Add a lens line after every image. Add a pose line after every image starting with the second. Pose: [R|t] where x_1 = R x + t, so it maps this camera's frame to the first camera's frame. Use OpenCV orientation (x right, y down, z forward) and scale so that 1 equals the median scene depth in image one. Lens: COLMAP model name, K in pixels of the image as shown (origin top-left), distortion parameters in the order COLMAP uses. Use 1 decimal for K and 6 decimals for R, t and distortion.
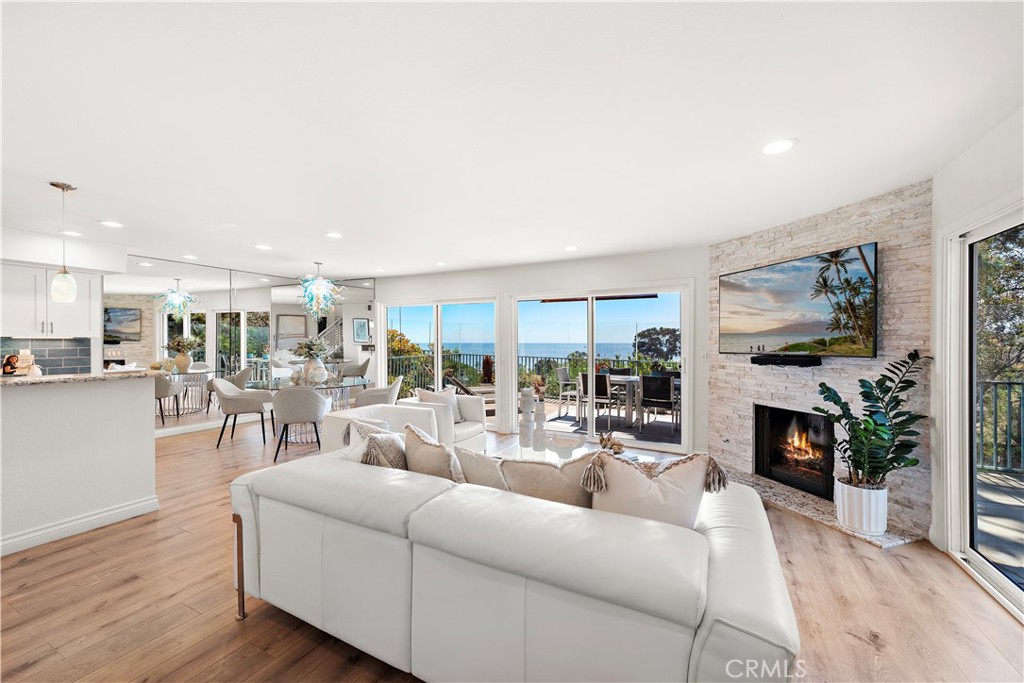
lens RADIAL K [[405.2, 0, 513.4], [0, 405.2, 340.7], [0, 0, 1]] dist [0.013794, -0.004465]
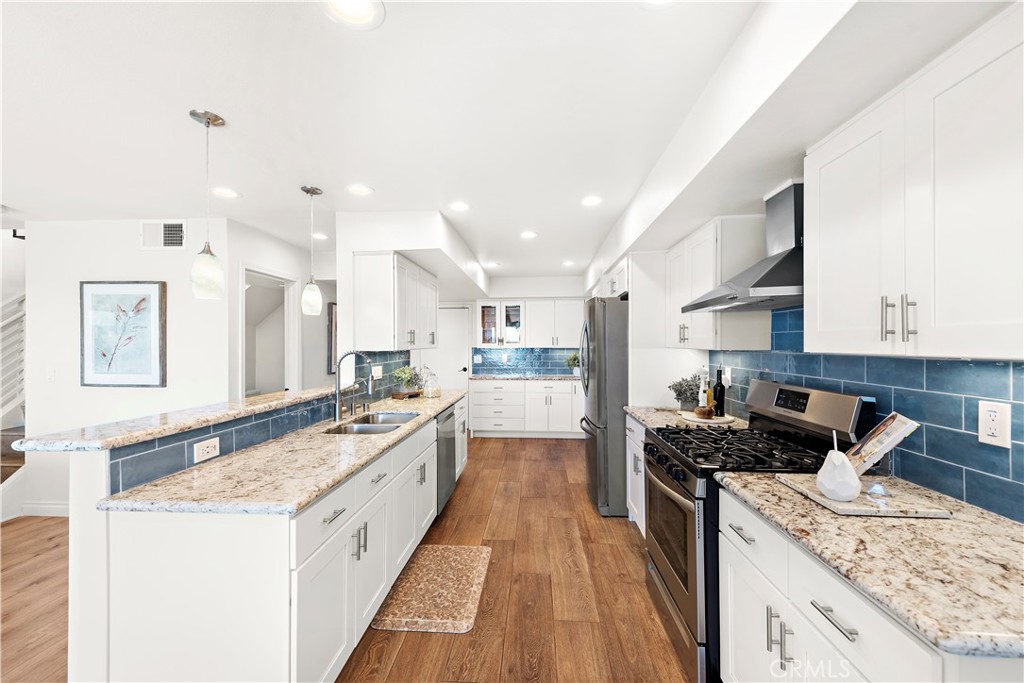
lens RADIAL K [[405.2, 0, 513.4], [0, 405.2, 340.7], [0, 0, 1]] dist [0.013794, -0.004465]
pose [[-0.914125, -0.004090, -0.405413, -0.949309], [-0.002224, 0.999985, -0.005071, -0.018555], [0.405427, -0.003734, -0.914120, 1.315366]]
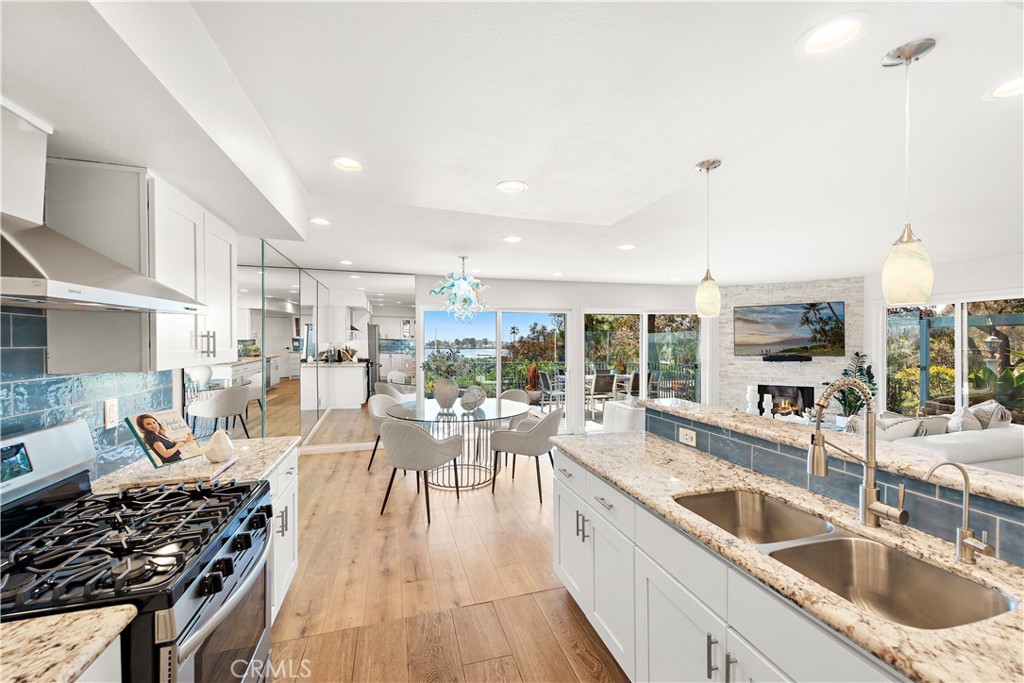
lens RADIAL K [[400.5, 0, 511.4], [0, 400.5, 344.2], [0, 0, 1]] dist [0.001735, -0.000250]
pose [[0.720530, -0.011332, 0.693331, -1.391699], [0.007430, 0.999935, 0.008621, -0.037778], [-0.693383, -0.001060, 0.720568, 0.537850]]
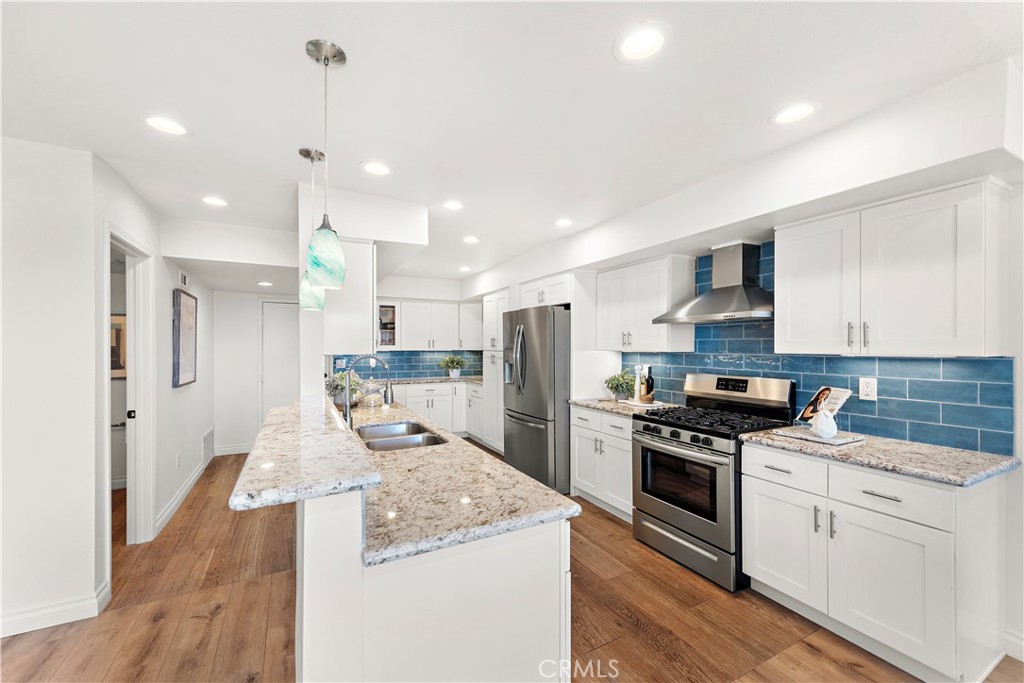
lens RADIAL K [[405.6, 0, 513.2], [0, 405.6, 344.4], [0, 0, 1]] dist [0.013601, -0.000113]
pose [[-0.560689, -0.007500, -0.827992, -0.613317], [-0.006909, 0.999967, -0.004379, -0.017737], [0.827997, 0.003266, -0.560722, 1.085010]]
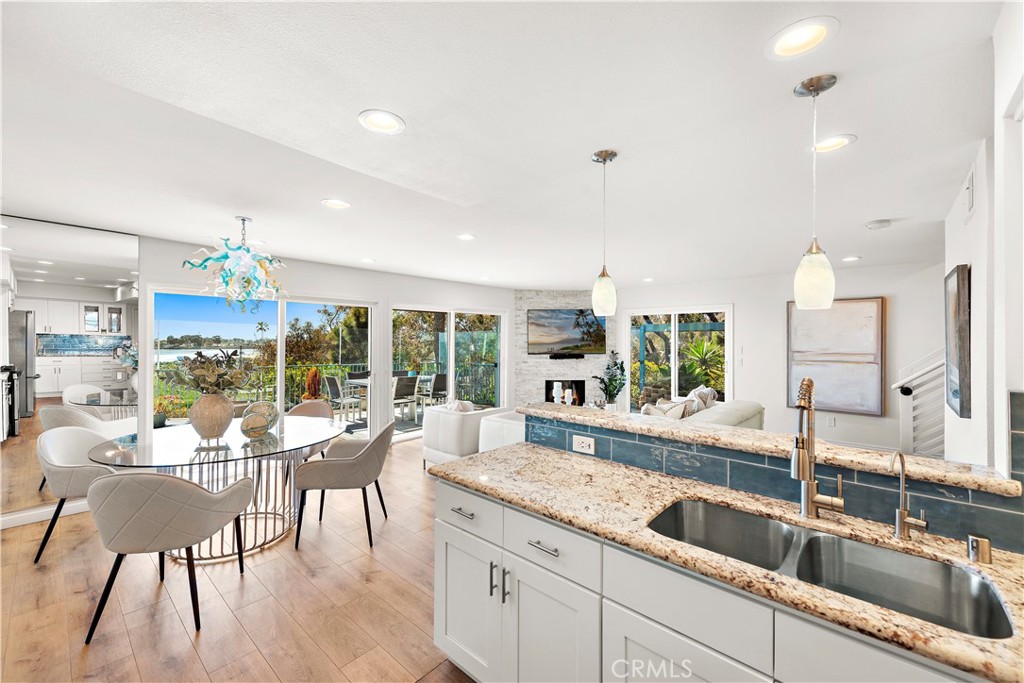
lens RADIAL K [[405.2, 0, 513.4], [0, 405.2, 340.7], [0, 0, 1]] dist [0.013794, -0.004465]
pose [[0.239001, -0.002918, 0.971015, -1.357637], [-0.001369, 0.999993, 0.003342, -0.037520], [-0.971018, -0.002128, 0.238995, 0.734222]]
